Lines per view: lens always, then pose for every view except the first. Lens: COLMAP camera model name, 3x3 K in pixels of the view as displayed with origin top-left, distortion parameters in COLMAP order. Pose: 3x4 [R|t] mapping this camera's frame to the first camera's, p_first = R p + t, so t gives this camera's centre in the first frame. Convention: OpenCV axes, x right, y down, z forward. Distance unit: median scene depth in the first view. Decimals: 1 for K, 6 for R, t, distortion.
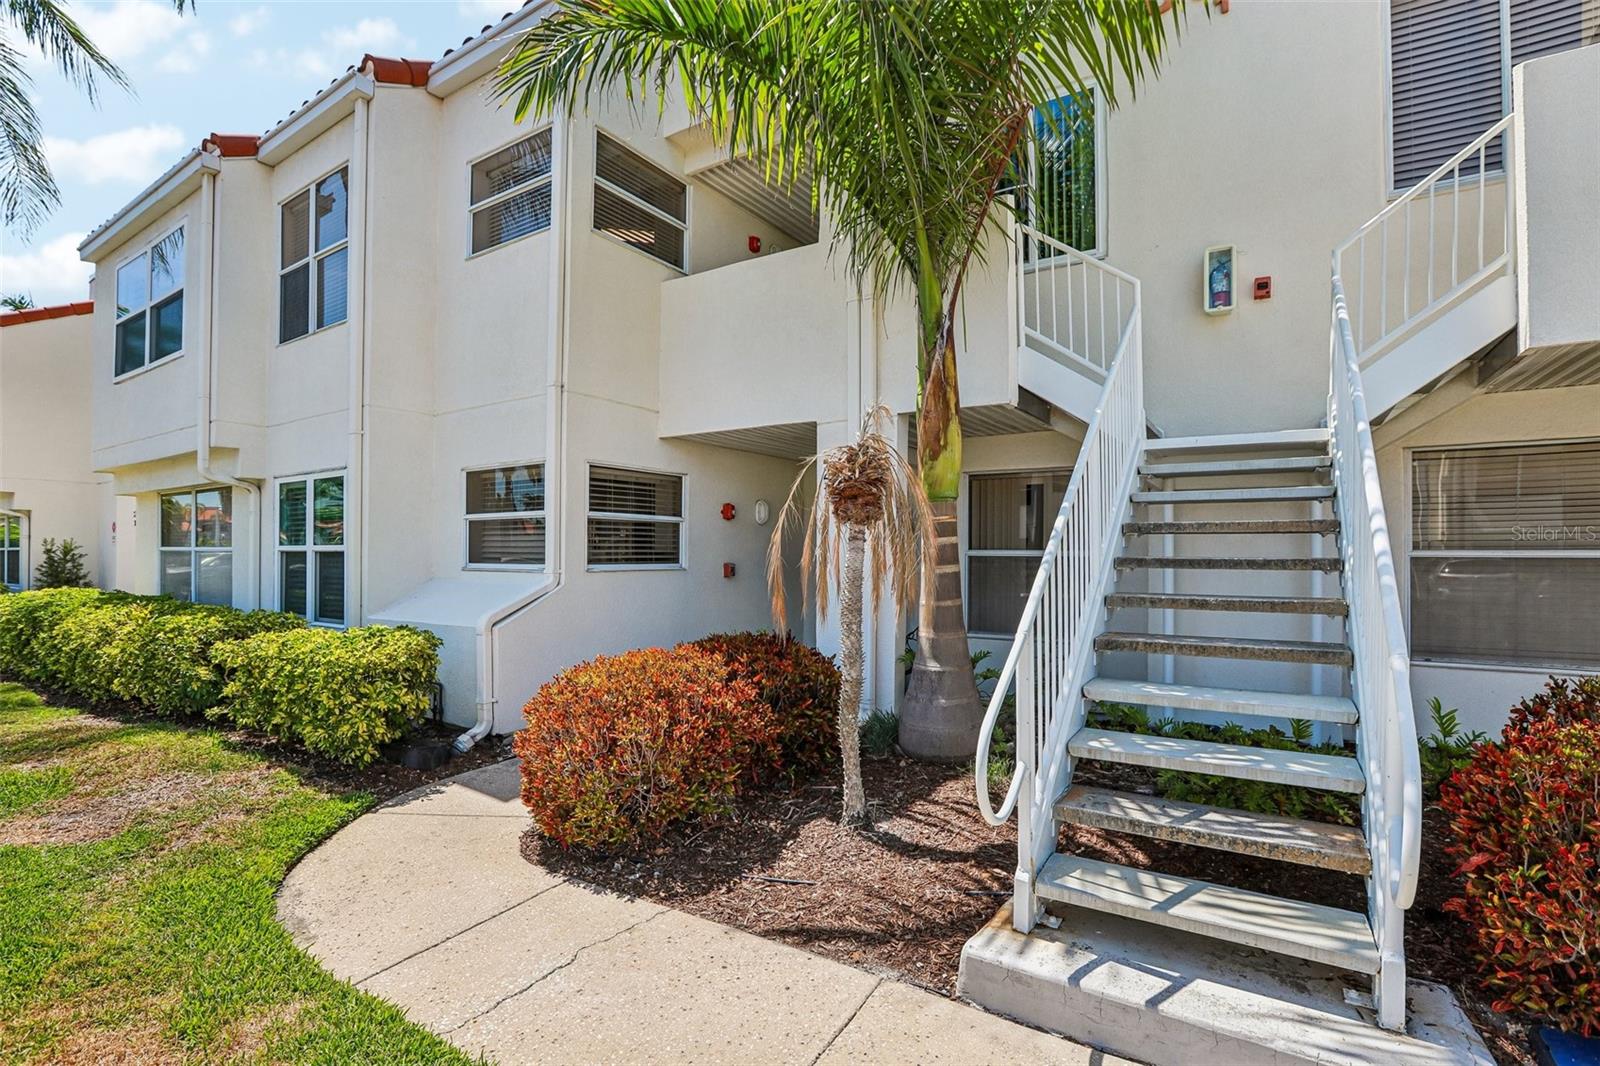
lens RADIAL K [[725.0, 0, 796.0], [0, 725.0, 545.0], [0, 0, 1]] dist [-0.043998, 0.012923]
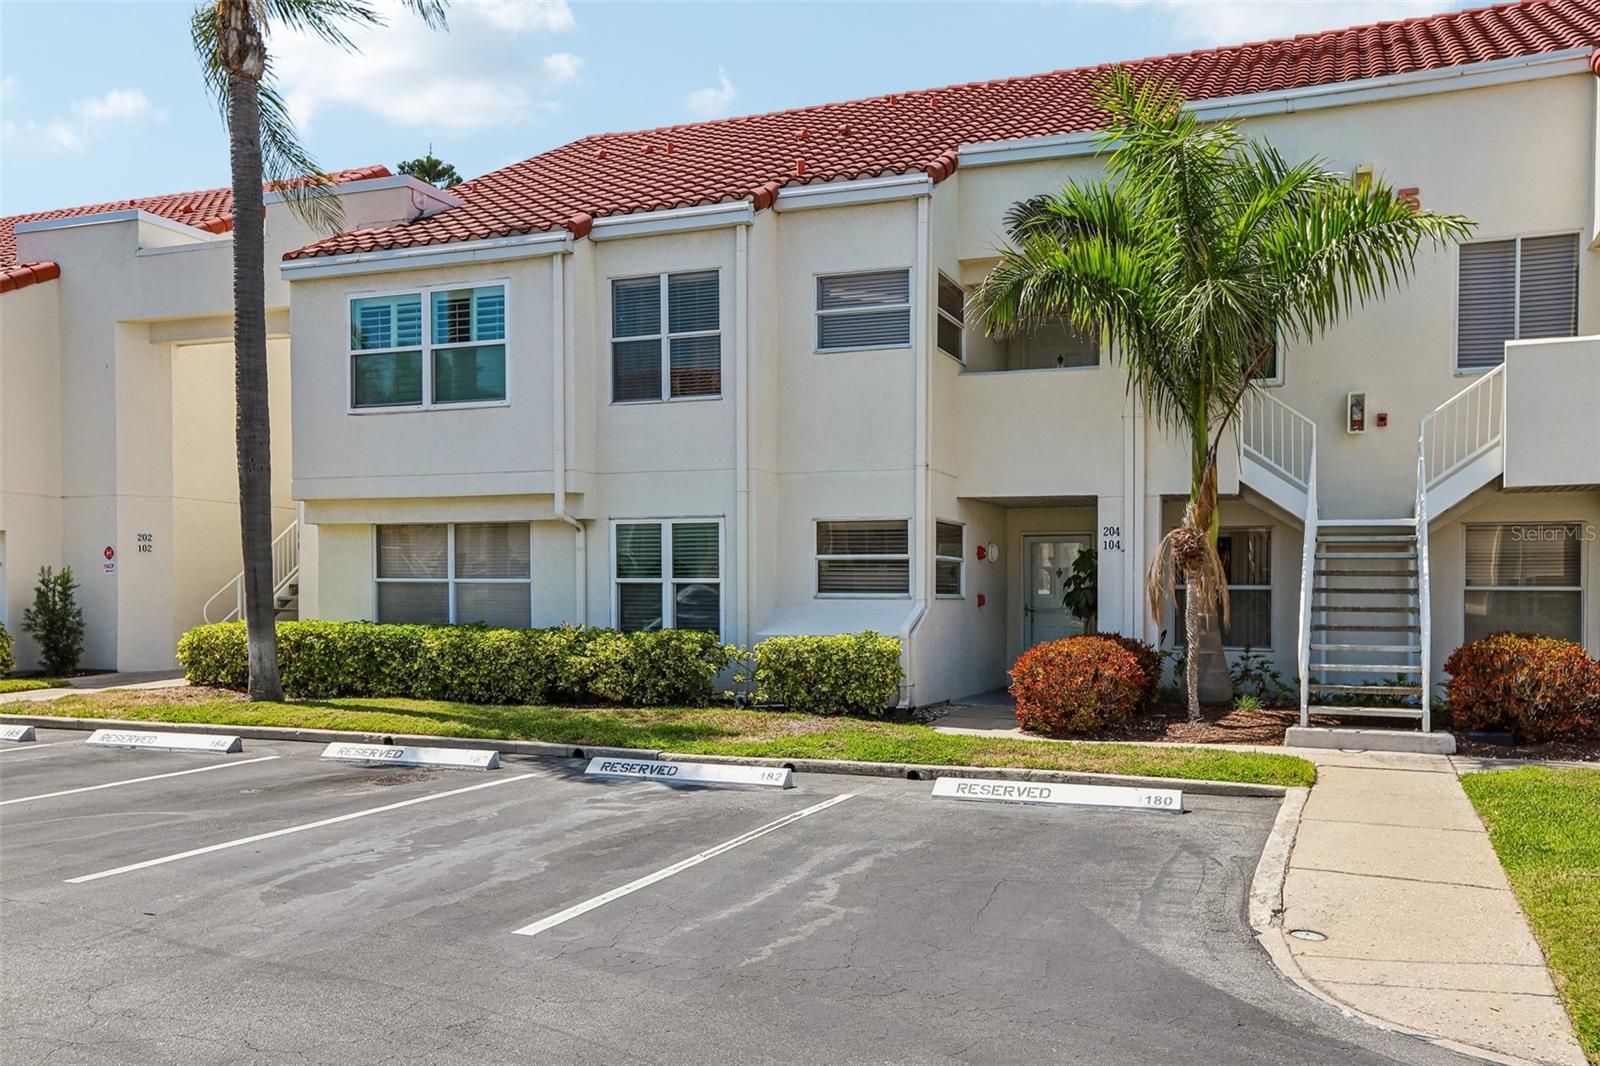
lens RADIAL K [[1335.4, 0, 817.8], [0, 1335.4, 582.7], [0, 0, 1]] dist [0.020304, 0.000671]
pose [[0.979692, 0.006019, 0.200420, -1.043731], [-0.006472, 0.999978, 0.001605, 0.004327], [-0.200406, -0.002870, 0.979709, -1.493214]]
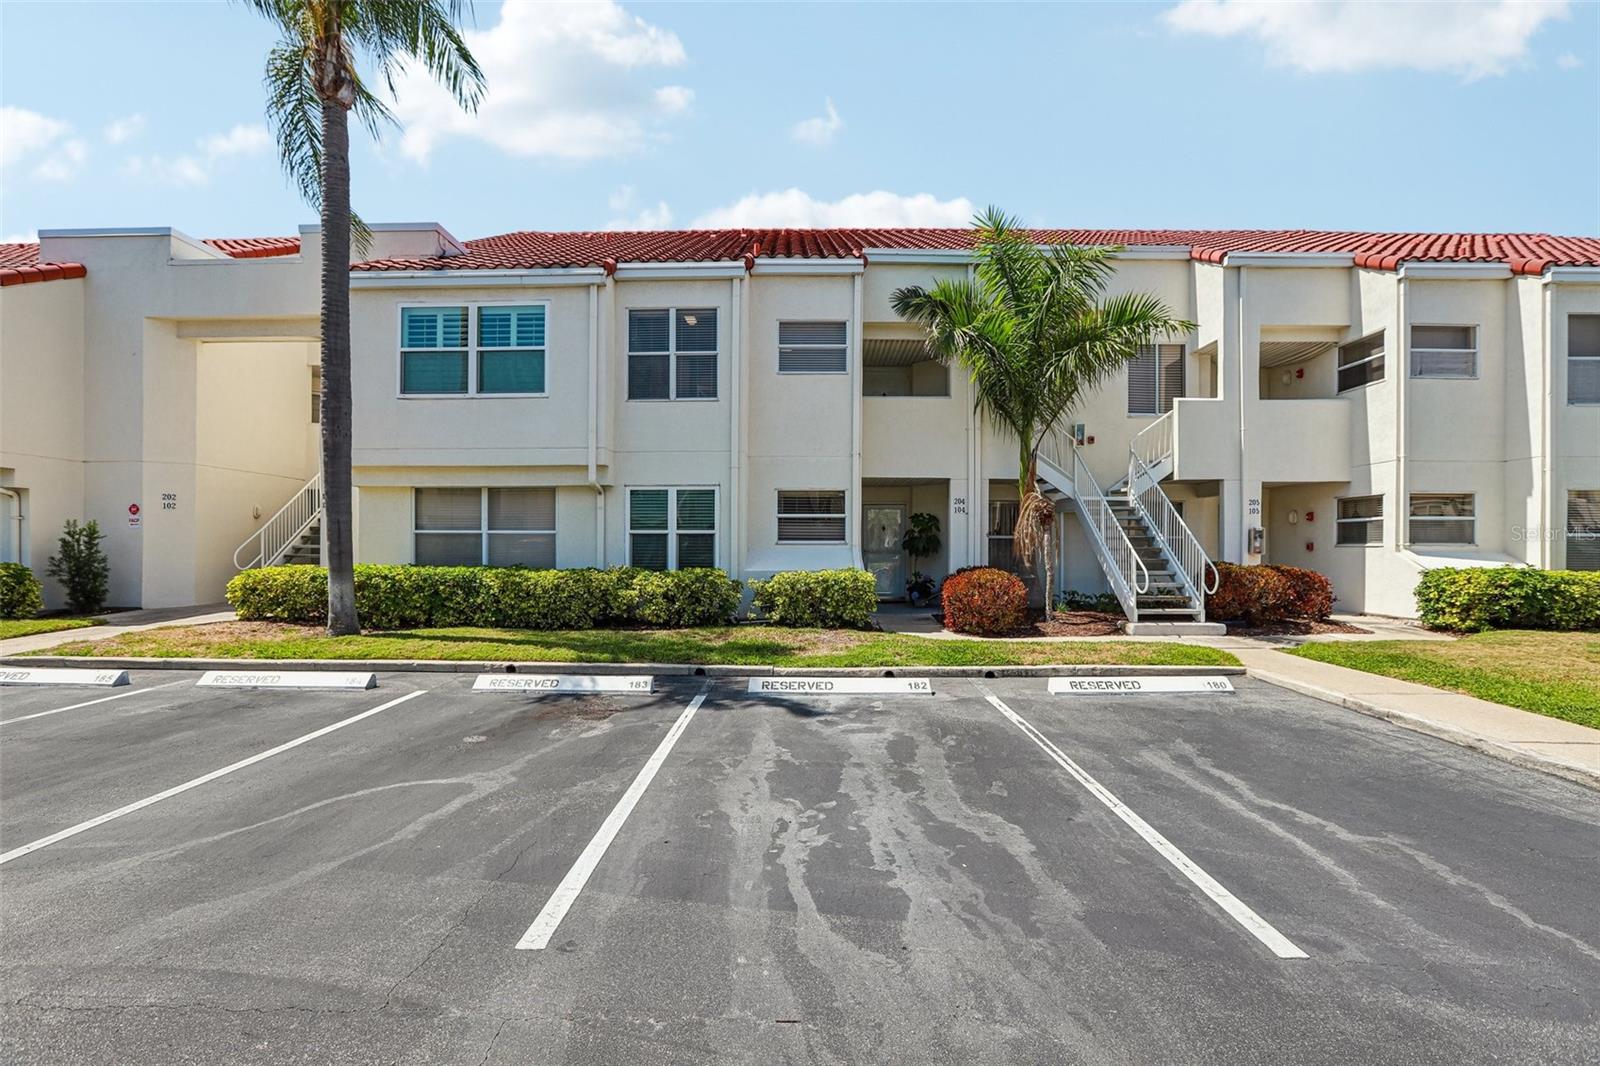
lens RADIAL K [[725.0, 0, 824.5], [0, 725.0, 529.1], [0, 0, 1]] dist [-0.043998, 0.012923]
pose [[0.842902, 0.011401, 0.537947, -1.513954], [-0.006029, 0.999913, -0.011745, 0.019045], [-0.538034, 0.006656, 0.842897, -0.700510]]
